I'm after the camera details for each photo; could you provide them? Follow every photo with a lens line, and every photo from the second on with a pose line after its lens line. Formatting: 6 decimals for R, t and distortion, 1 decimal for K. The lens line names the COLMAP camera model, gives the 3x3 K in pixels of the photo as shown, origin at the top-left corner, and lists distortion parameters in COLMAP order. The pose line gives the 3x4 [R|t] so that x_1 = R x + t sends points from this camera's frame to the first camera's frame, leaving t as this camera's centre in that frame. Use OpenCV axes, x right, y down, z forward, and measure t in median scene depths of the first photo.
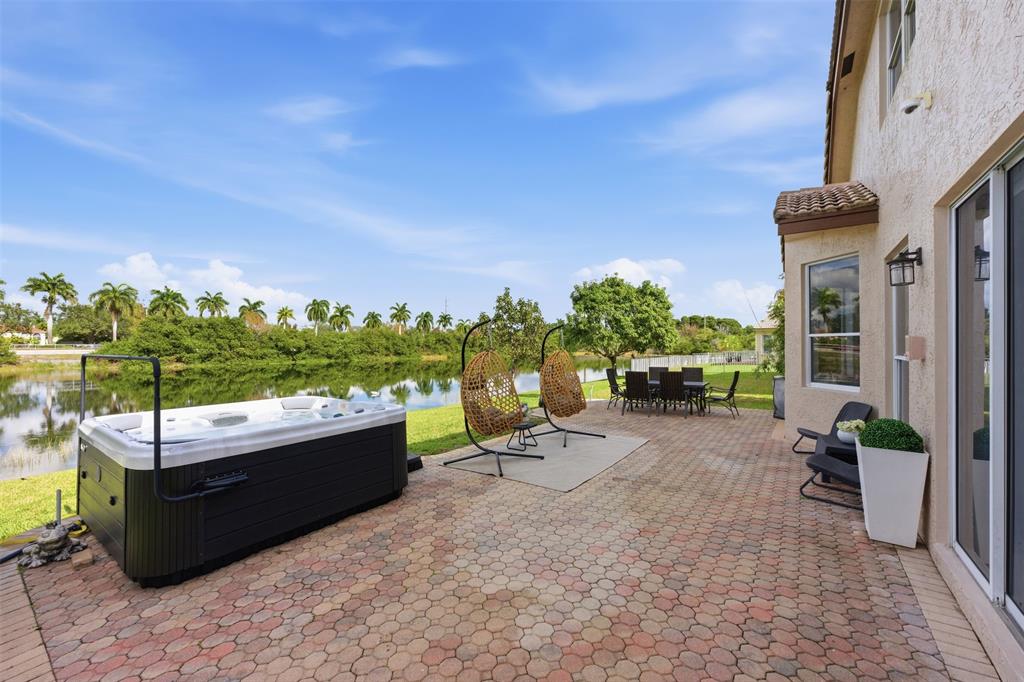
lens RADIAL K [[421.7, 0, 533.5], [0, 421.7, 345.2], [0, 0, 1]] dist [-0.007605, 0.001918]
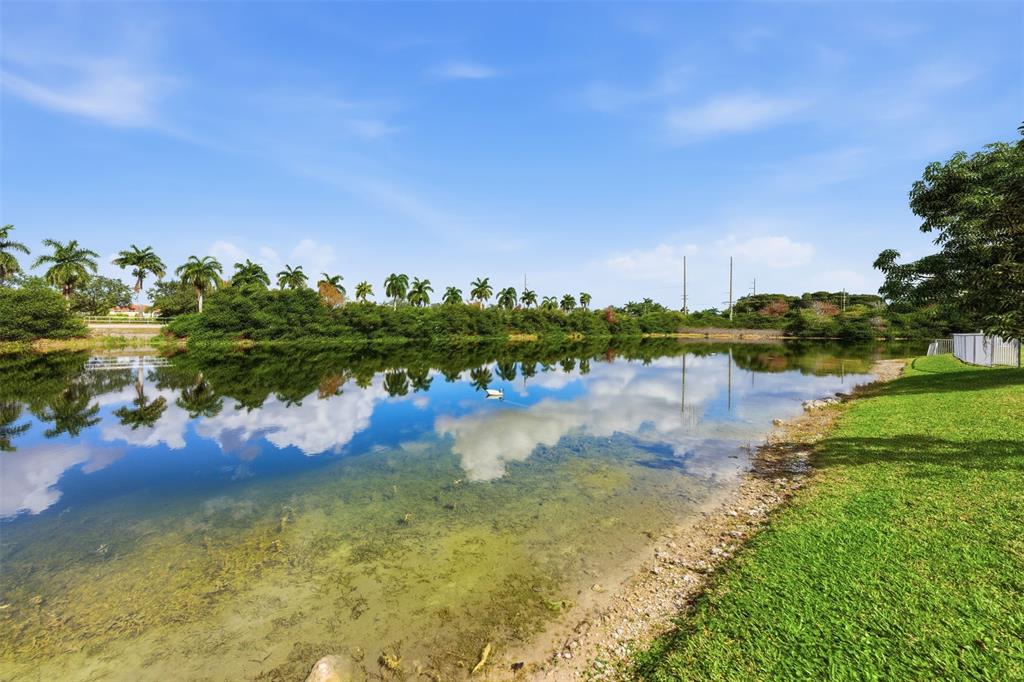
lens RADIAL K [[421.7, 0, 529.4], [0, 421.7, 336.5], [0, 0, 1]] dist [-0.007605, 0.001918]
pose [[0.985168, 0.011108, -0.171233, -0.076750], [-0.007675, 0.999756, 0.020696, 0.009438], [0.171421, -0.019075, 0.985013, 0.161299]]
